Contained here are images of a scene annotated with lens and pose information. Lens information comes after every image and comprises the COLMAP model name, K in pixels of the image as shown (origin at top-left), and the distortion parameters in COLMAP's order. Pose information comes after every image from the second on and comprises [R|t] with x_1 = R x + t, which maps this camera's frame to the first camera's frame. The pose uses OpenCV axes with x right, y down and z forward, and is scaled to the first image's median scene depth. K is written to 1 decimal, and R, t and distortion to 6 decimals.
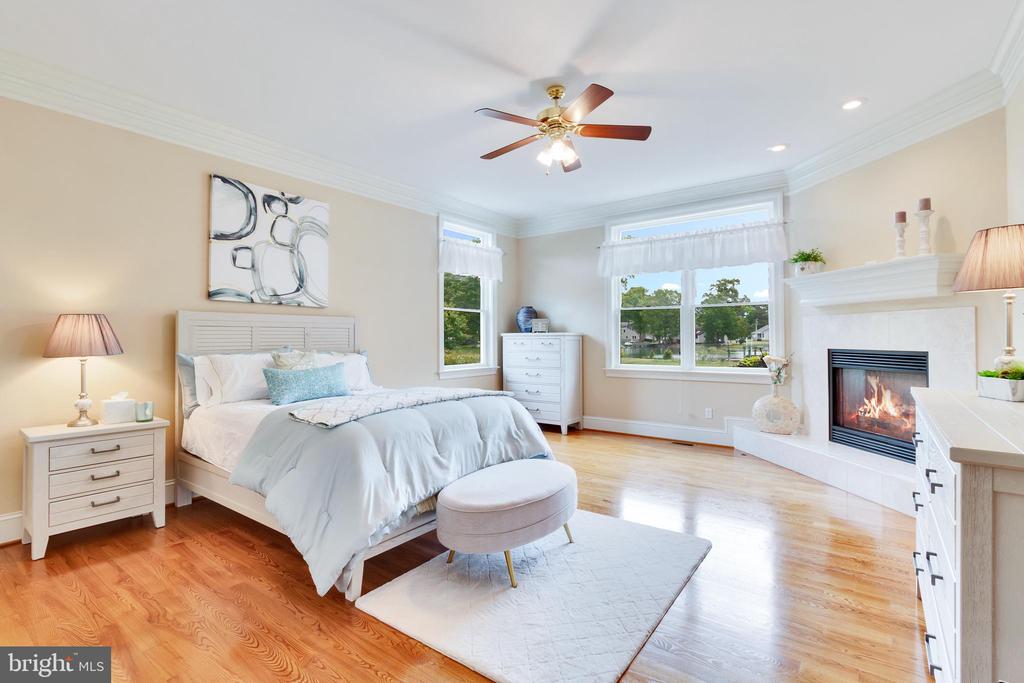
lens RADIAL K [[476.2, 0, 515.8], [0, 476.2, 330.2], [0, 0, 1]] dist [0.001456, 0.001477]
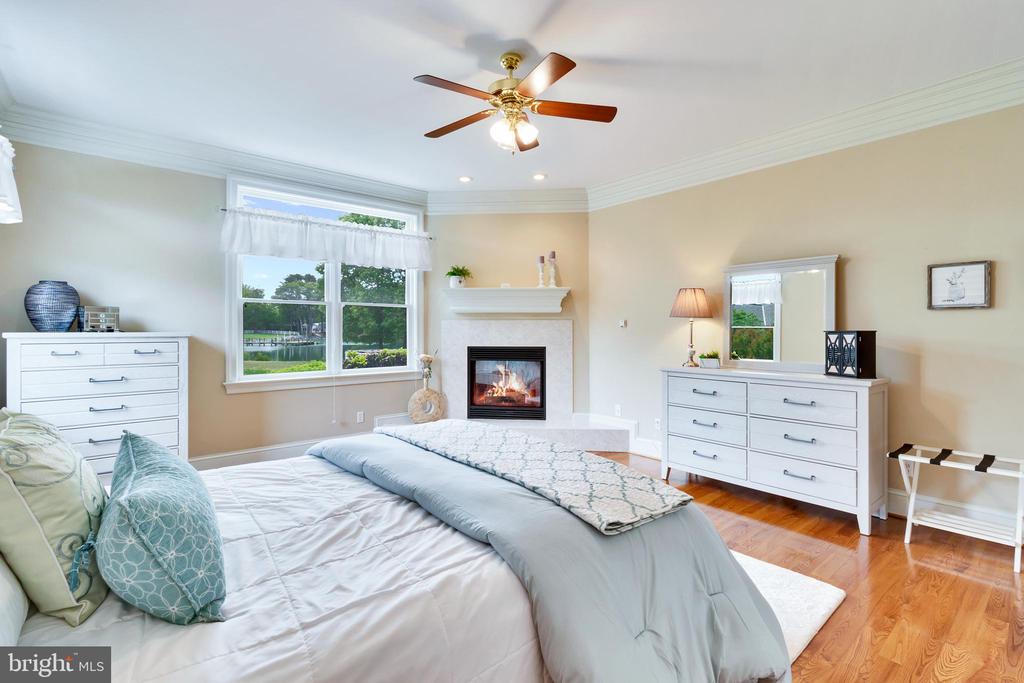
lens RADIAL K [[476.2, 0, 515.8], [0, 476.2, 330.2], [0, 0, 1]] dist [0.001456, 0.001477]
pose [[0.226596, 0.002551, 0.973986, -0.561623], [-0.018240, 0.999832, 0.001625, -0.009533], [-0.973818, -0.018134, 0.226604, 0.588114]]
